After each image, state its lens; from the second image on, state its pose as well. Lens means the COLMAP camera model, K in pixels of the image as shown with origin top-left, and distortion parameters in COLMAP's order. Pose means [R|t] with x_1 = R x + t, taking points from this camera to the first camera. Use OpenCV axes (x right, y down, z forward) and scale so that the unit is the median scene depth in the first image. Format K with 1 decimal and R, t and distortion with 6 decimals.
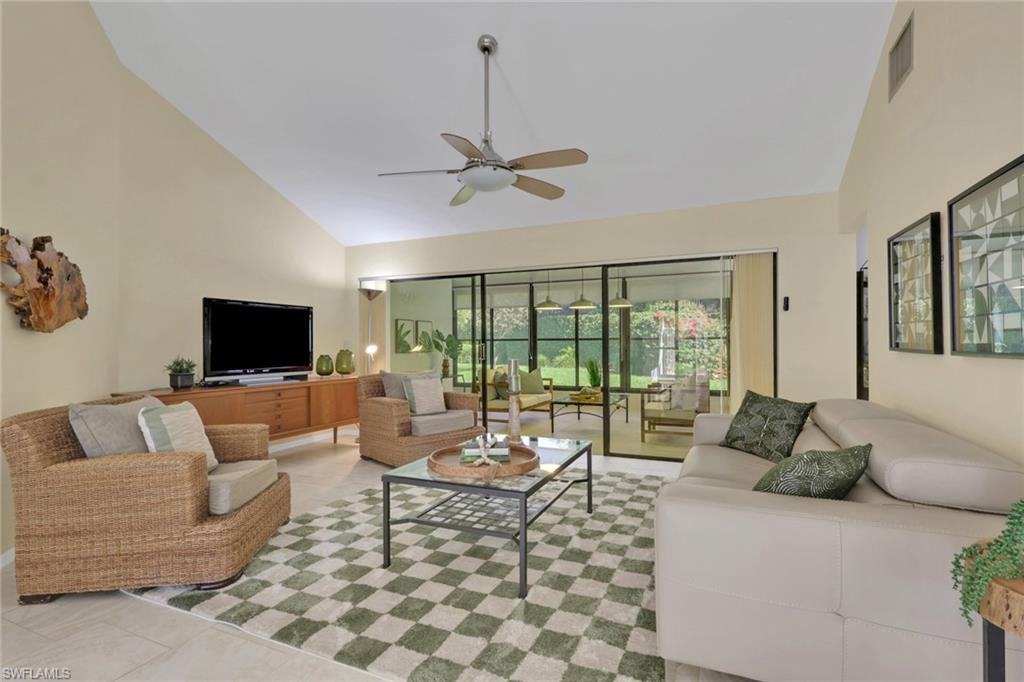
lens RADIAL K [[482.8, 0, 516.7], [0, 482.8, 344.5], [0, 0, 1]] dist [-0.001268, -0.000230]
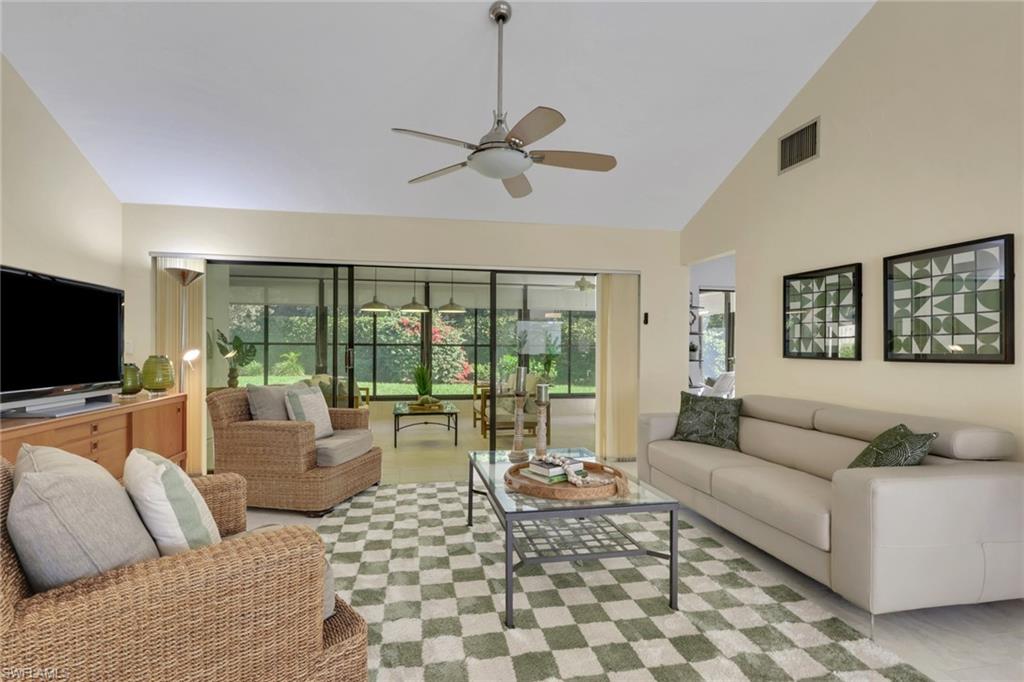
lens RADIAL K [[495.3, 0, 497.2], [0, 495.3, 350.8], [0, 0, 1]] dist [0.000125, 0.000218]
pose [[0.828824, 0.007885, 0.559454, -0.388239], [-0.008528, 0.999963, -0.001460, 0.000968], [-0.559445, -0.003562, 0.828860, 0.167830]]
